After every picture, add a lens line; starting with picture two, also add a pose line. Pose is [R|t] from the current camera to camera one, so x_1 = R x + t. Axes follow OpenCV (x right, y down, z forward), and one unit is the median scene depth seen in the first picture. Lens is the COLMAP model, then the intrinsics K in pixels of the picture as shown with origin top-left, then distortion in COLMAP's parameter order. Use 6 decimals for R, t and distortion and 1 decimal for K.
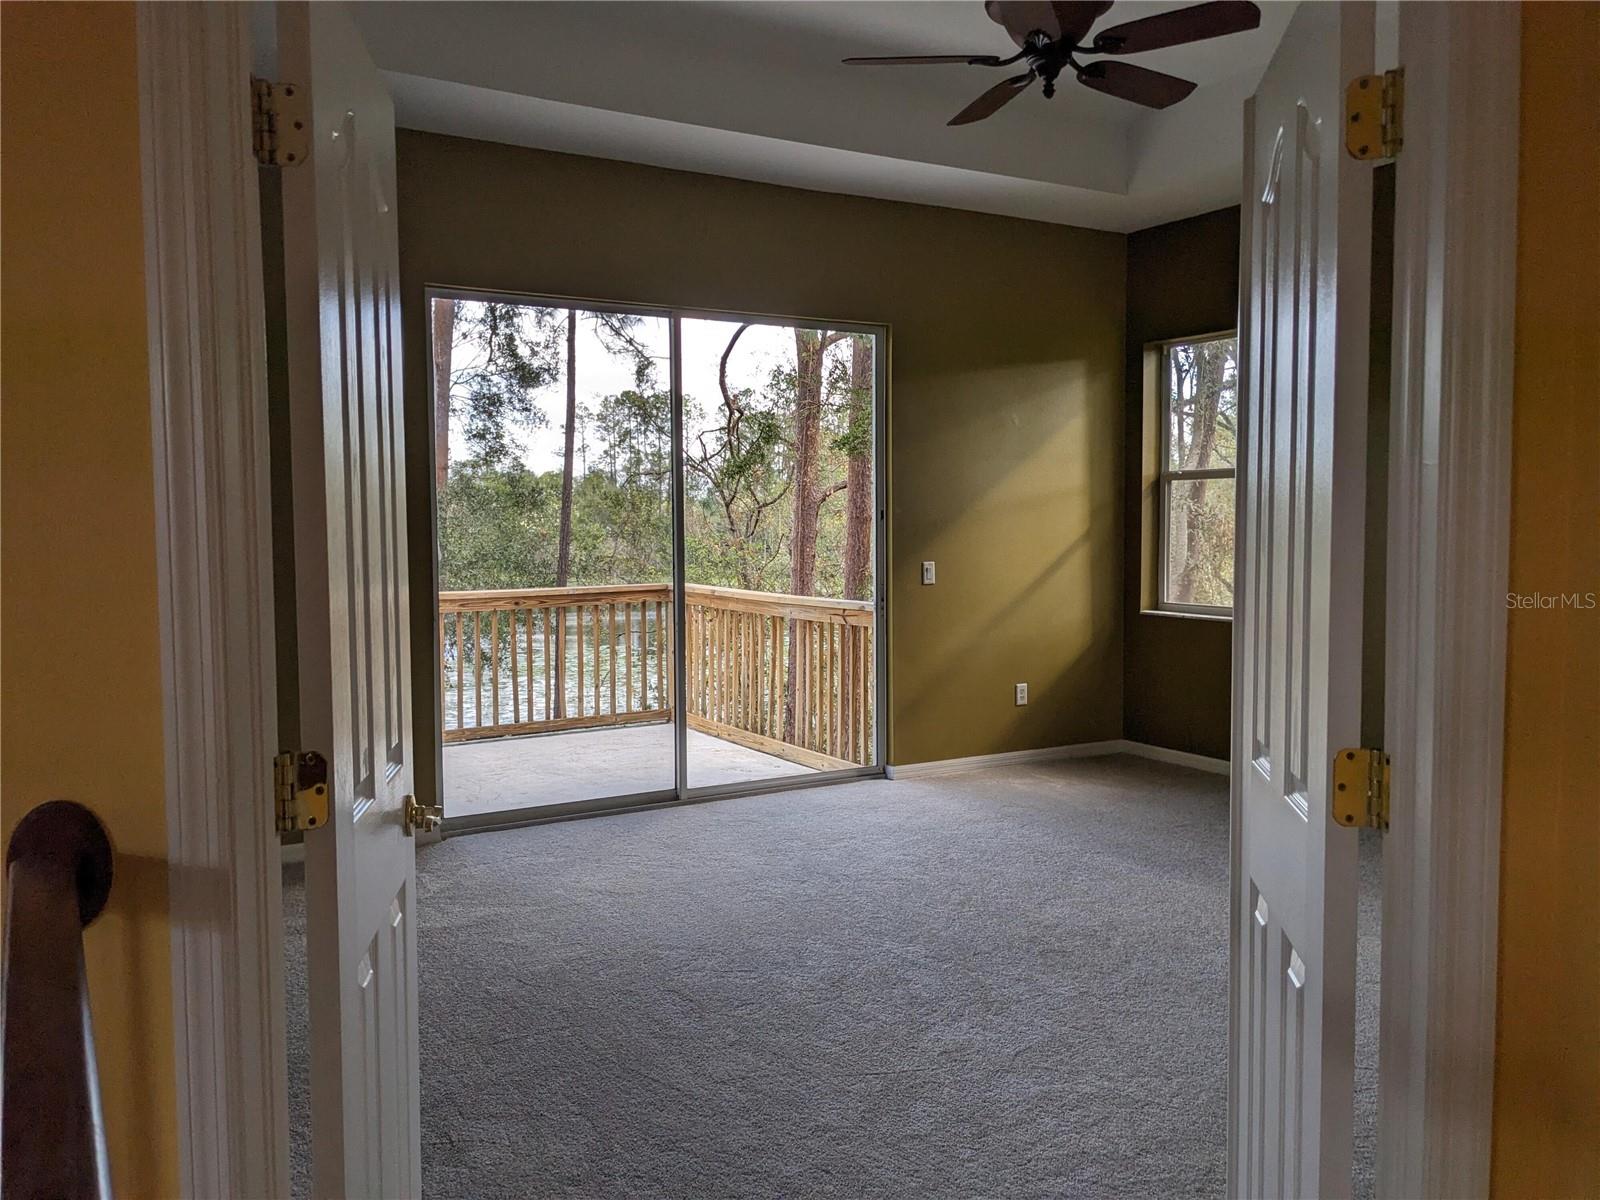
lens RADIAL K [[1274.3, 0, 792.6], [0, 1274.3, 596.6], [0, 0, 1]] dist [0.033490, -0.035445]
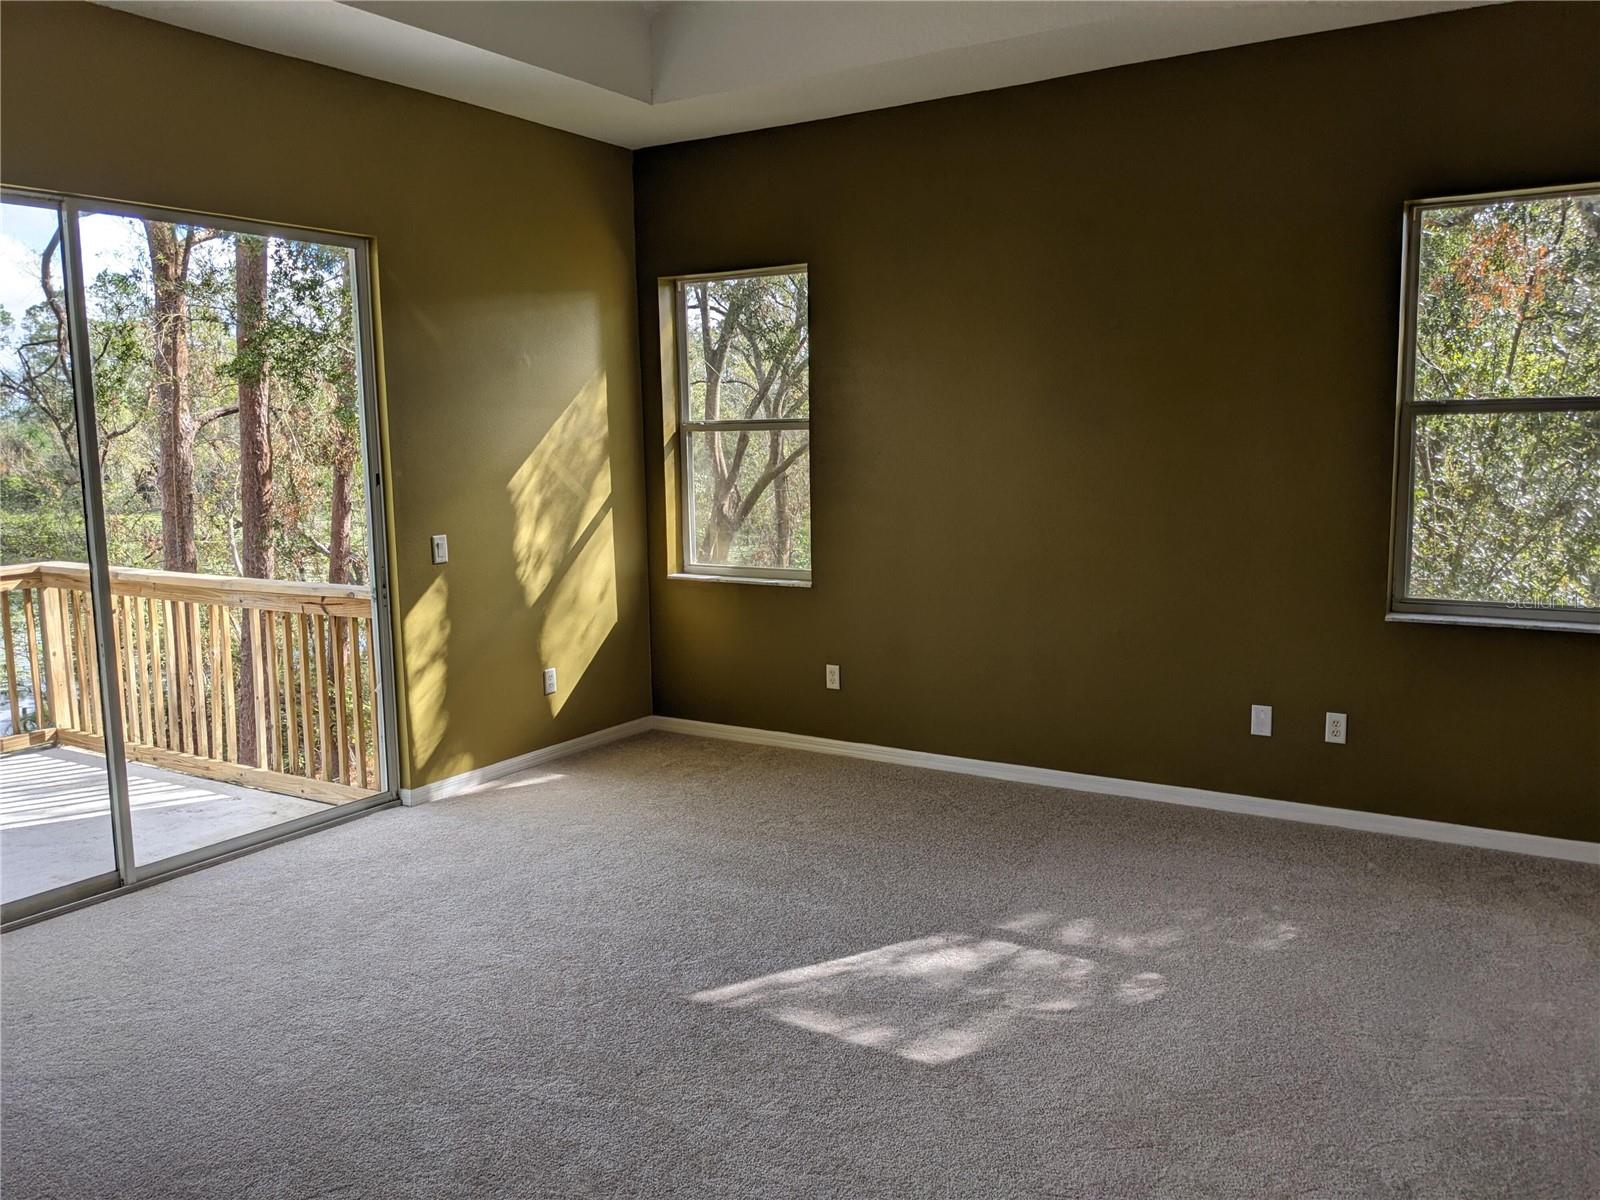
lens RADIAL K [[1274.3, 0, 812.9], [0, 1274.3, 599.0], [0, 0, 1]] dist [0.033490, -0.035445]
pose [[0.883869, -0.065779, 0.463086, -0.059541], [0.036516, 0.996744, 0.071886, -0.034866], [-0.466307, -0.046628, 0.883393, 0.153629]]
